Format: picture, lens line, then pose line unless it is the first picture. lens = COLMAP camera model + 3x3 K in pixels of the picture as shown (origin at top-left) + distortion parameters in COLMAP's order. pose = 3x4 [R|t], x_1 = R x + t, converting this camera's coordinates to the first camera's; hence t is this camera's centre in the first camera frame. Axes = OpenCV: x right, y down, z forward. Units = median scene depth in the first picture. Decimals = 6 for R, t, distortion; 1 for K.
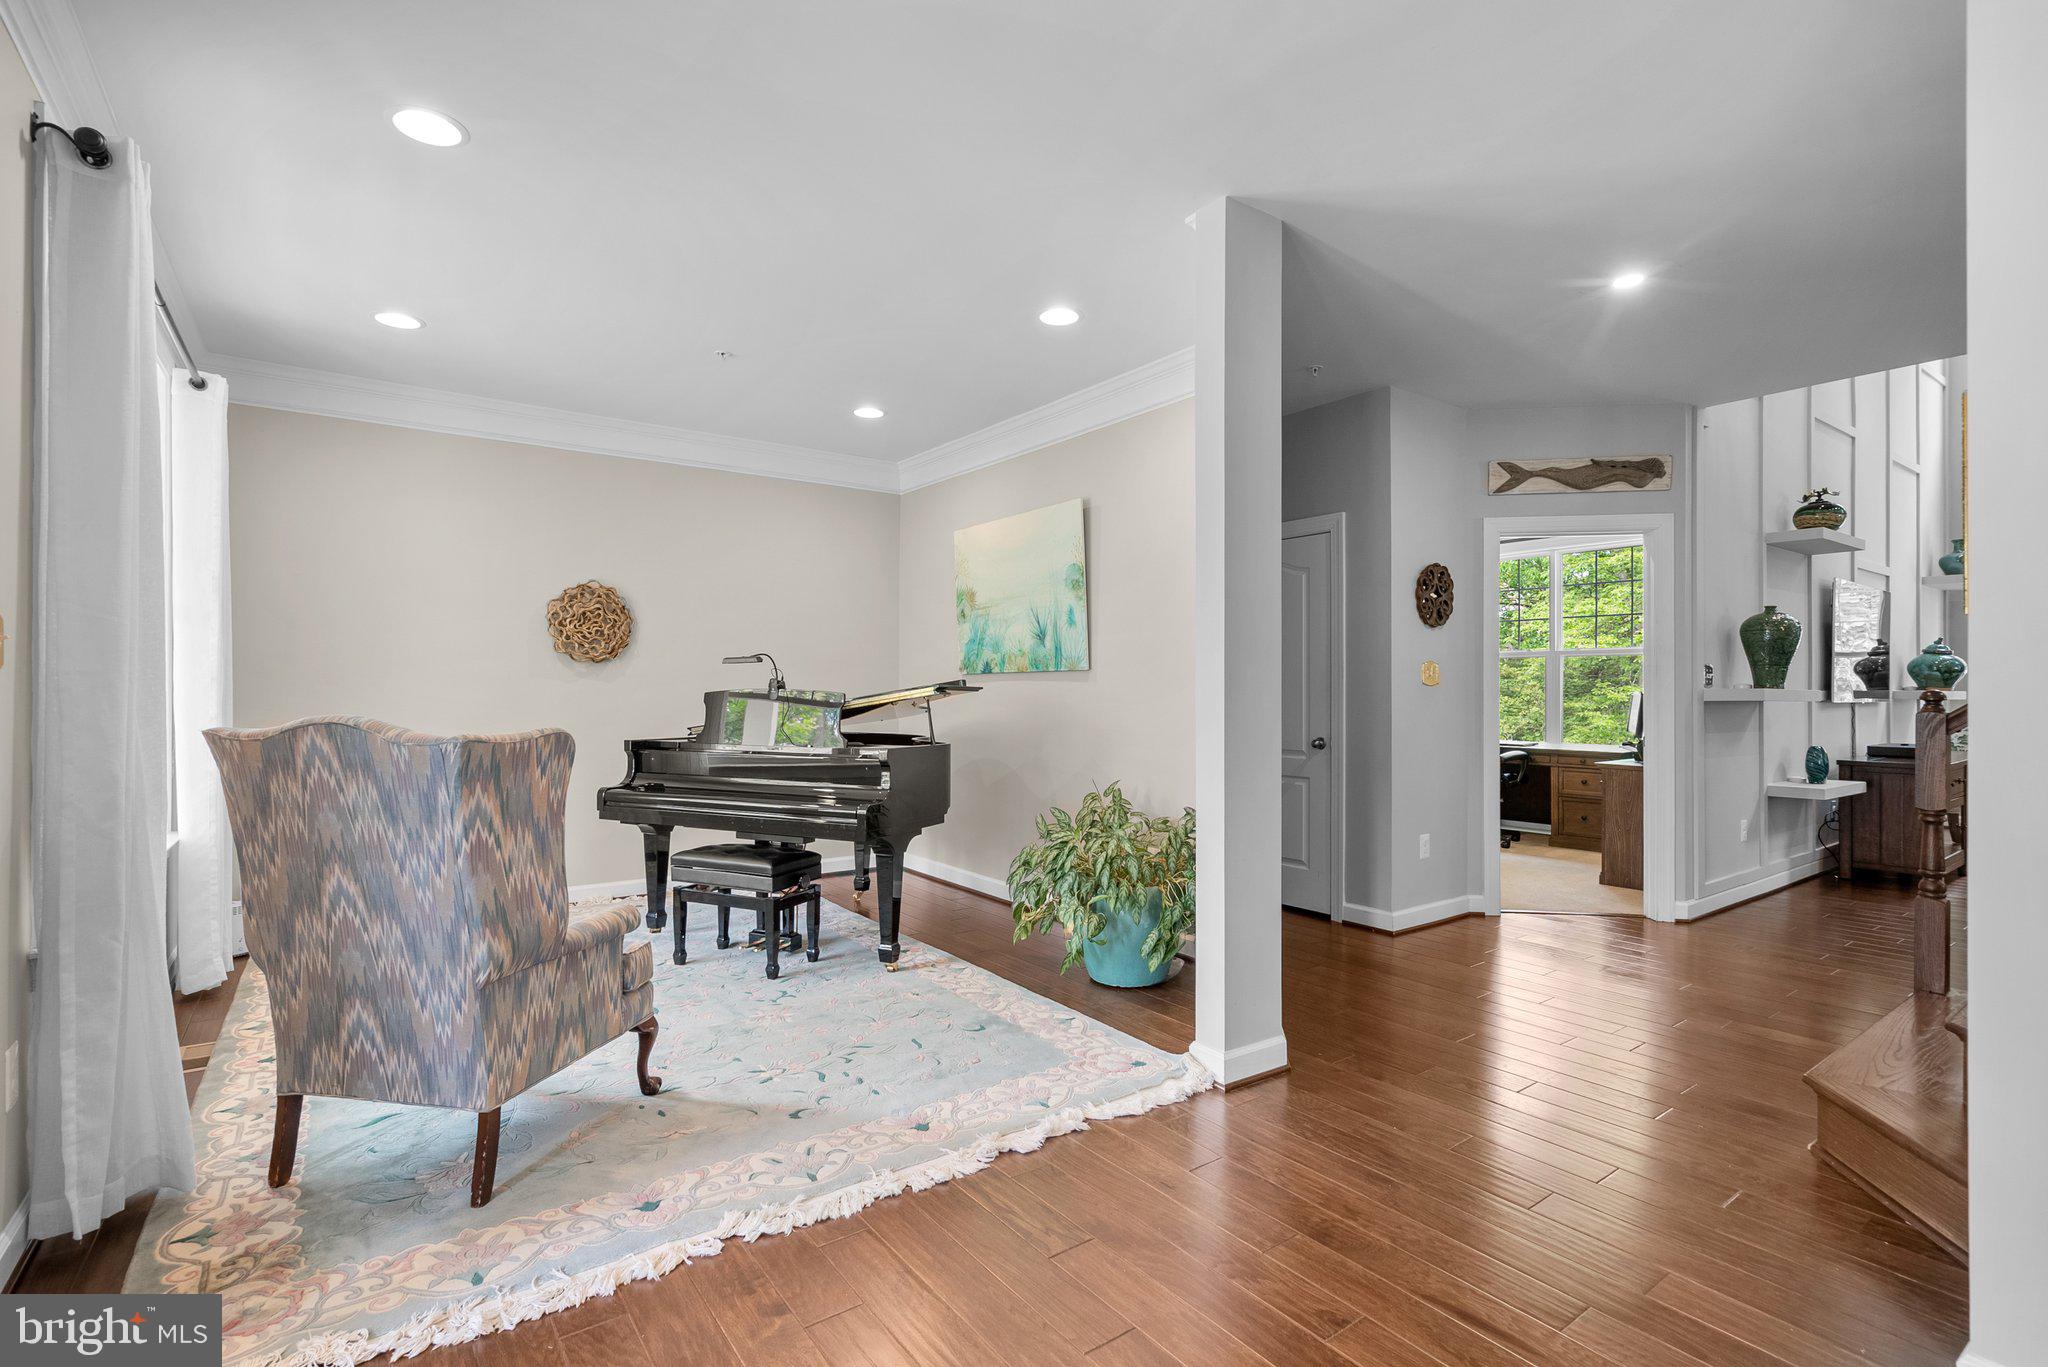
lens RADIAL K [[937.0, 0, 1029.2], [0, 937.0, 687.2], [0, 0, 1]] dist [-0.001482, 0.001421]
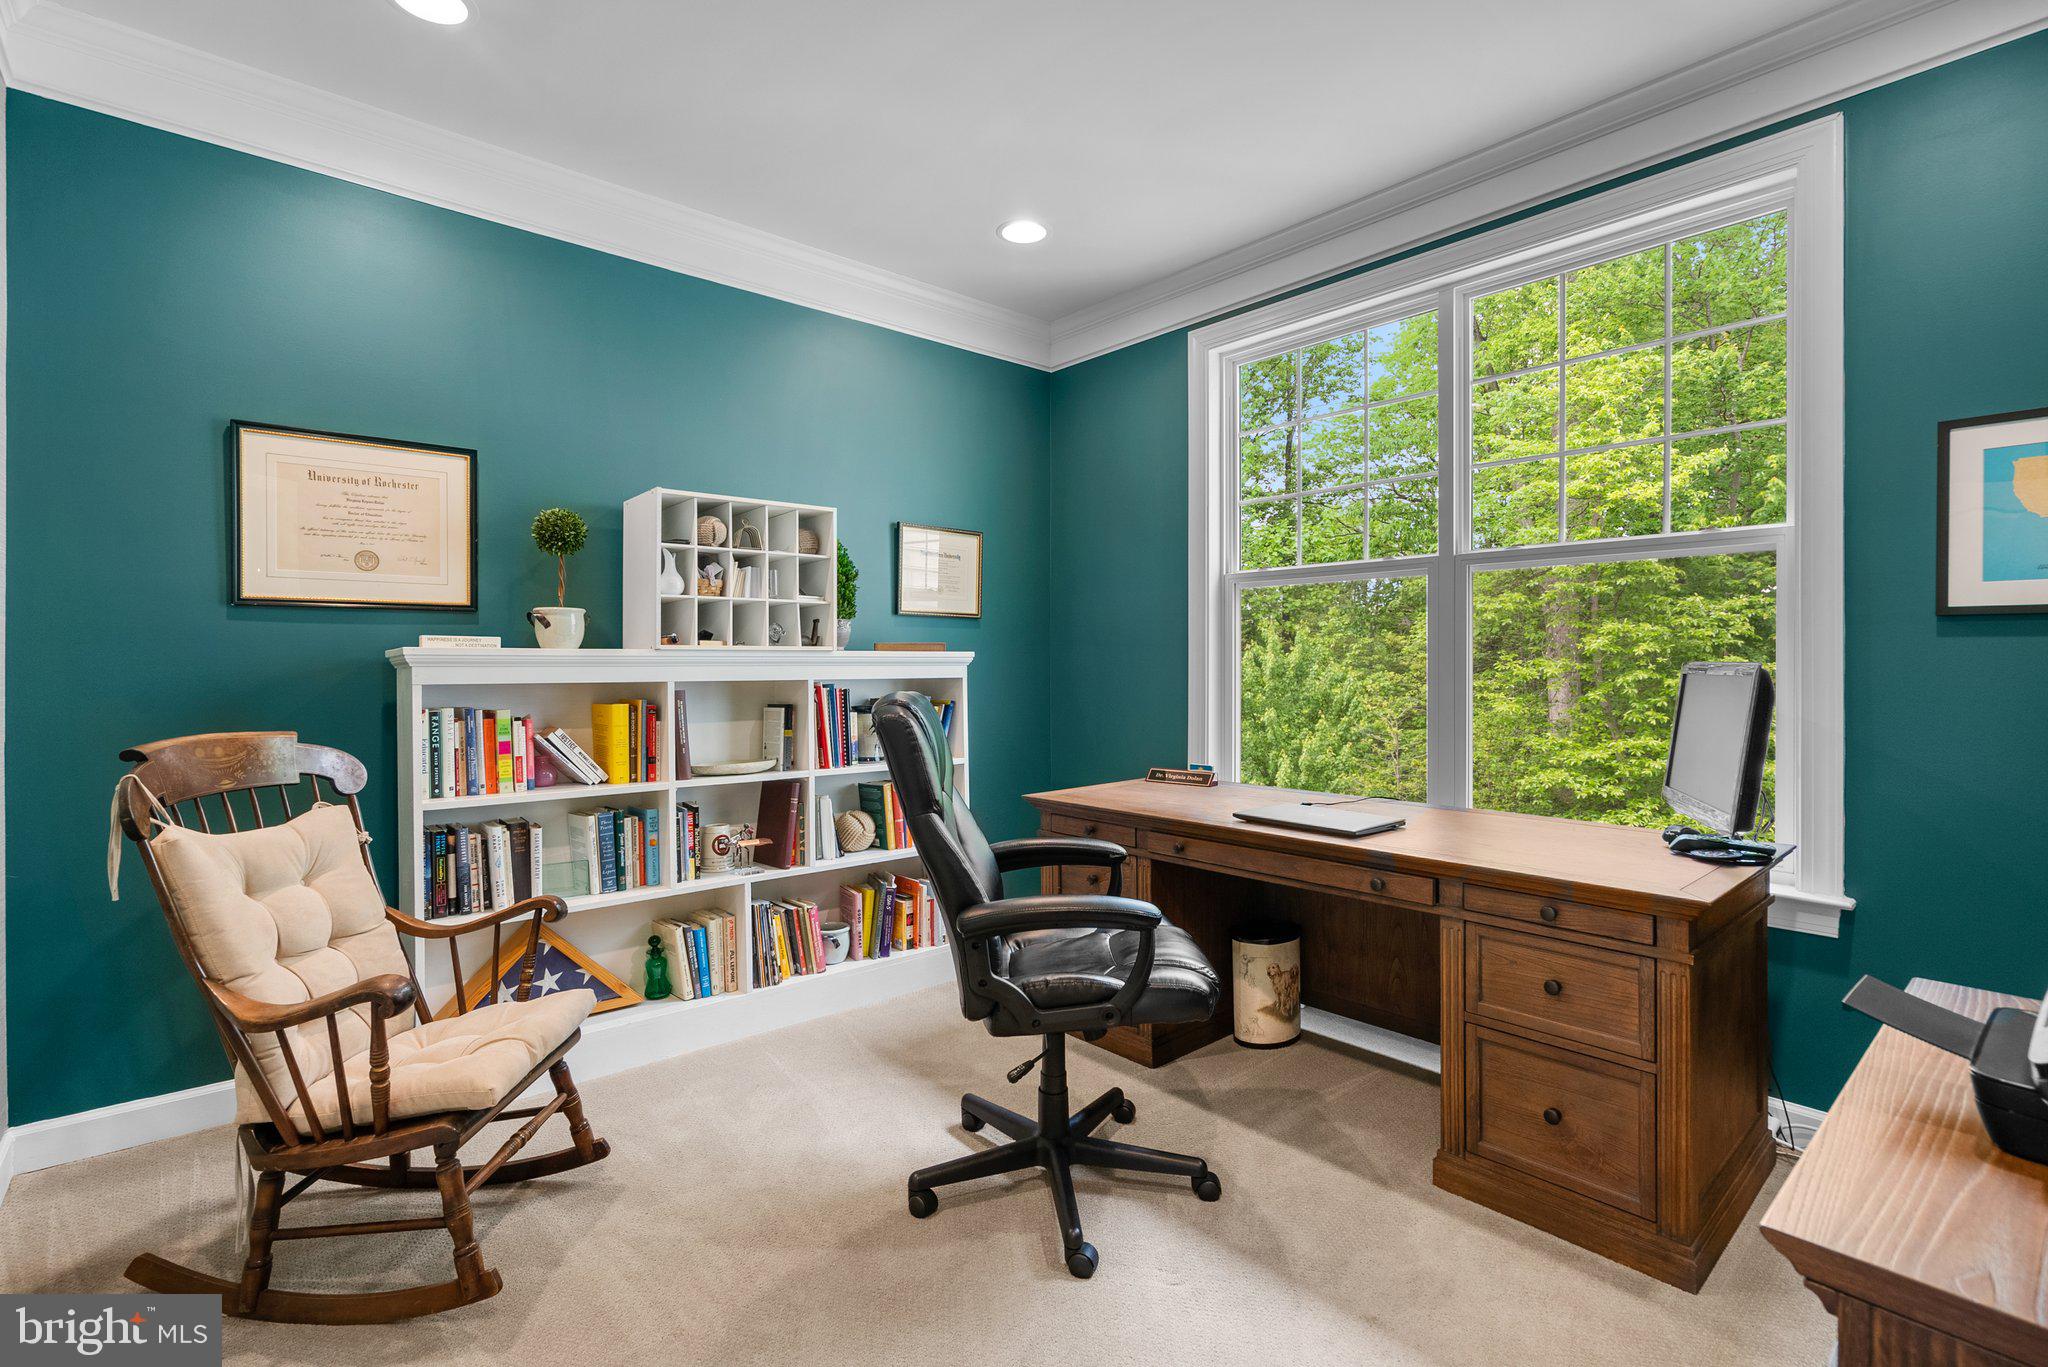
lens RADIAL K [[937.0, 0, 1029.2], [0, 937.0, 687.2], [0, 0, 1]] dist [-0.001482, 0.001421]
pose [[0.995630, -0.009282, 0.092920, 0.370909], [0.007152, 0.999704, 0.023235, 0.003263], [-0.093109, -0.022469, 0.995402, 0.665719]]
